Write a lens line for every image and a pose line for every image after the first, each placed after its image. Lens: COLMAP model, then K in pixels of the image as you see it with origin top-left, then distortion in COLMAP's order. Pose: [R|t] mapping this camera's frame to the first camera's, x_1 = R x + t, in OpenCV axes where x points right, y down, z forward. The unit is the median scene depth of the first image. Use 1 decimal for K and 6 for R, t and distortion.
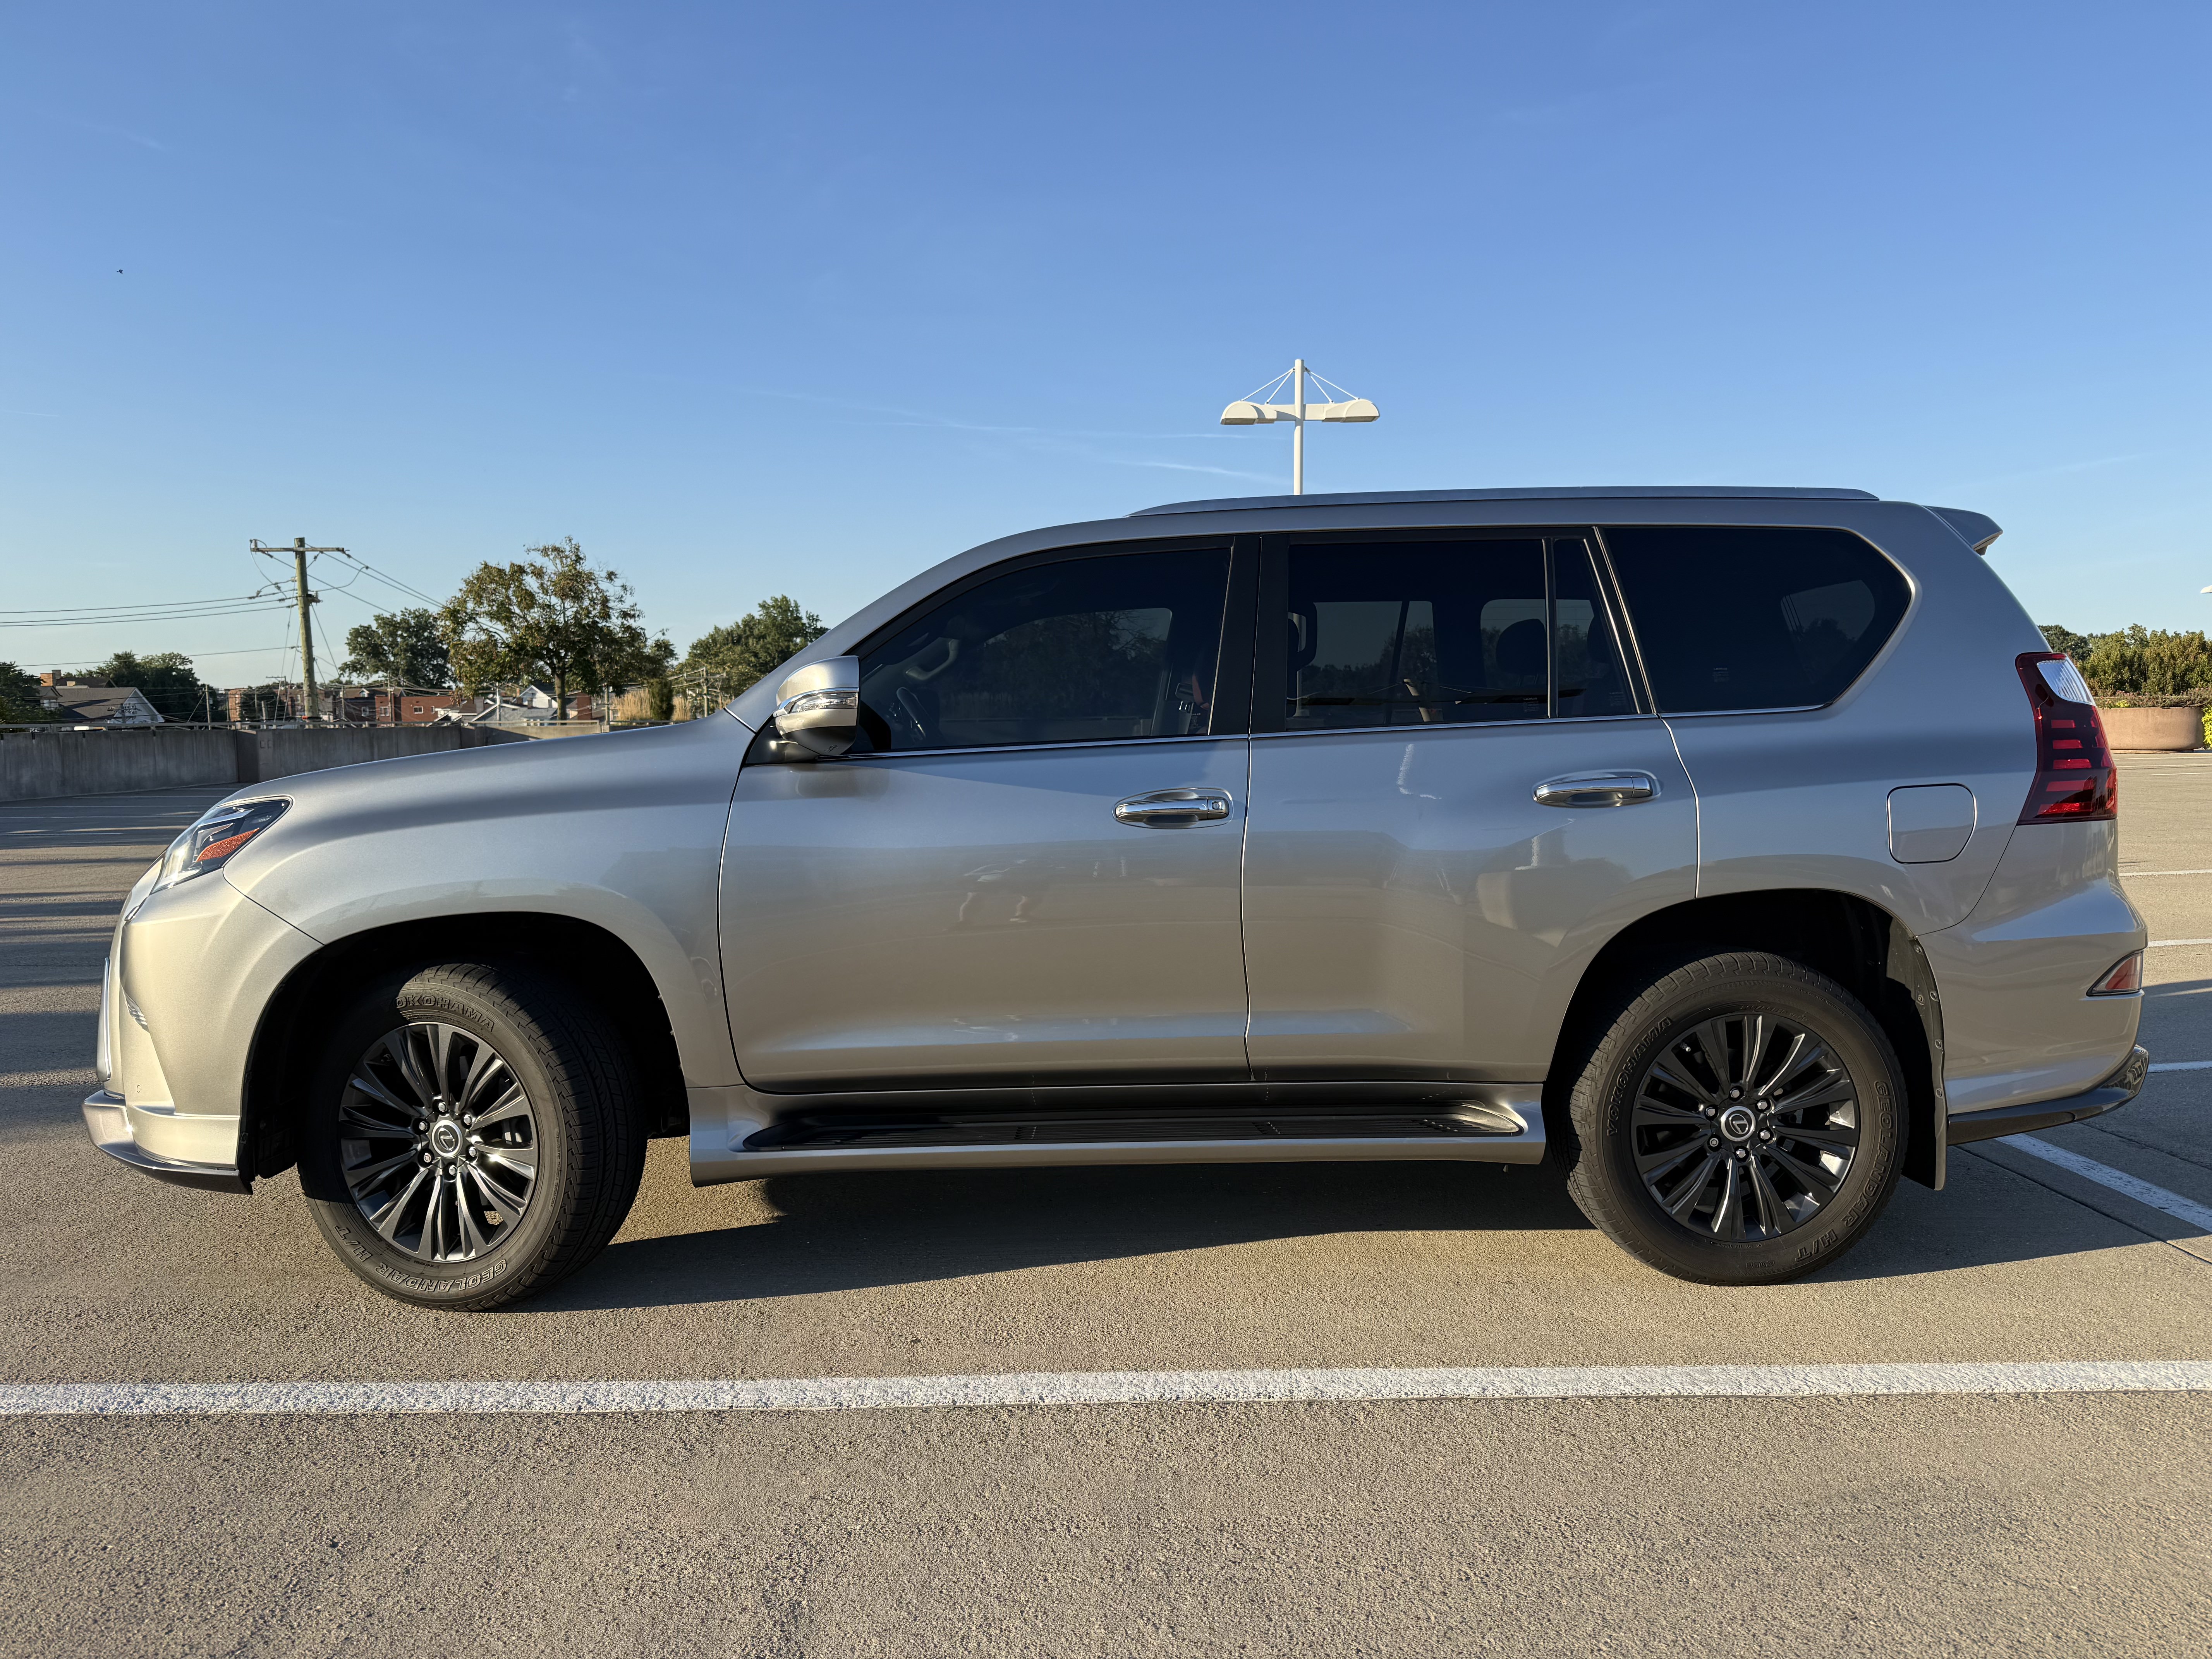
lens RADIAL K [[1565.1, 0, 1106.0], [0, 1565.1, 829.5], [0, 0, 1]] dist [0.100190, -0.184942]
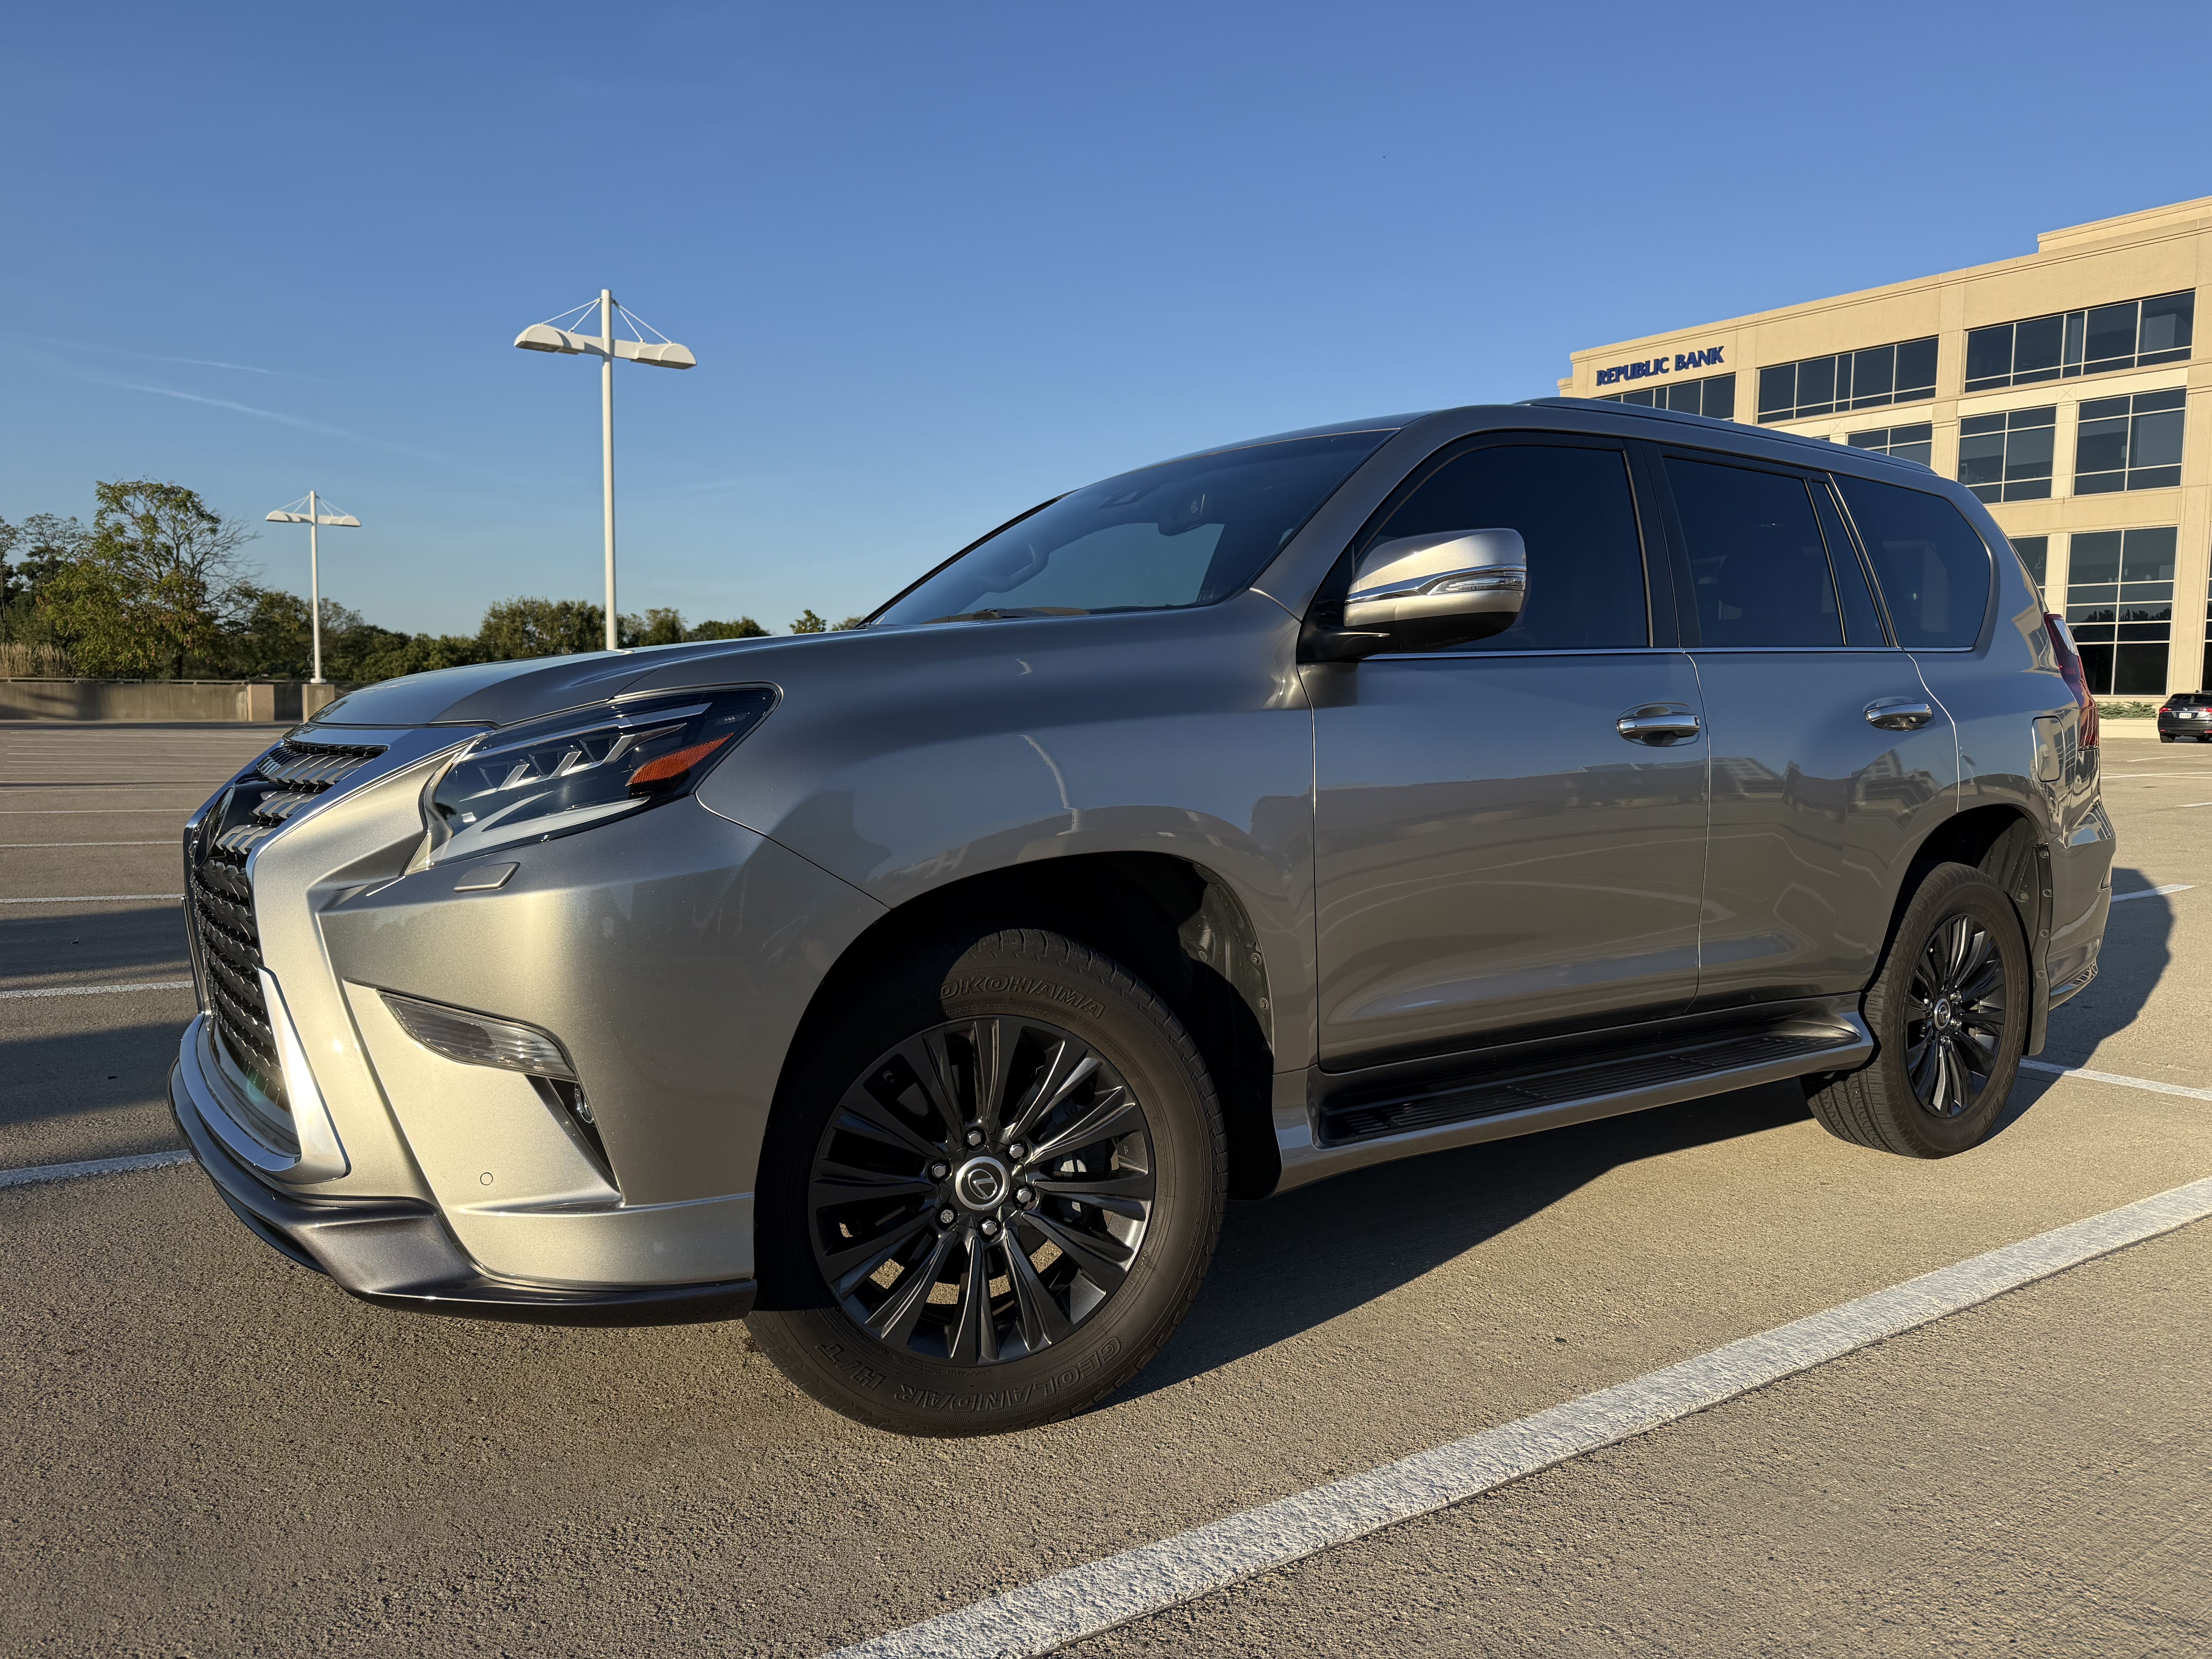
lens RADIAL K [[1565.1, 0, 1106.0], [0, 1565.1, 829.5], [0, 0, 1]] dist [0.100190, -0.184942]
pose [[0.839240, -0.019369, 0.543416, -0.738741], [0.014289, 0.999806, 0.013568, 0.031027], [-0.543573, -0.003622, 0.839354, 0.390025]]
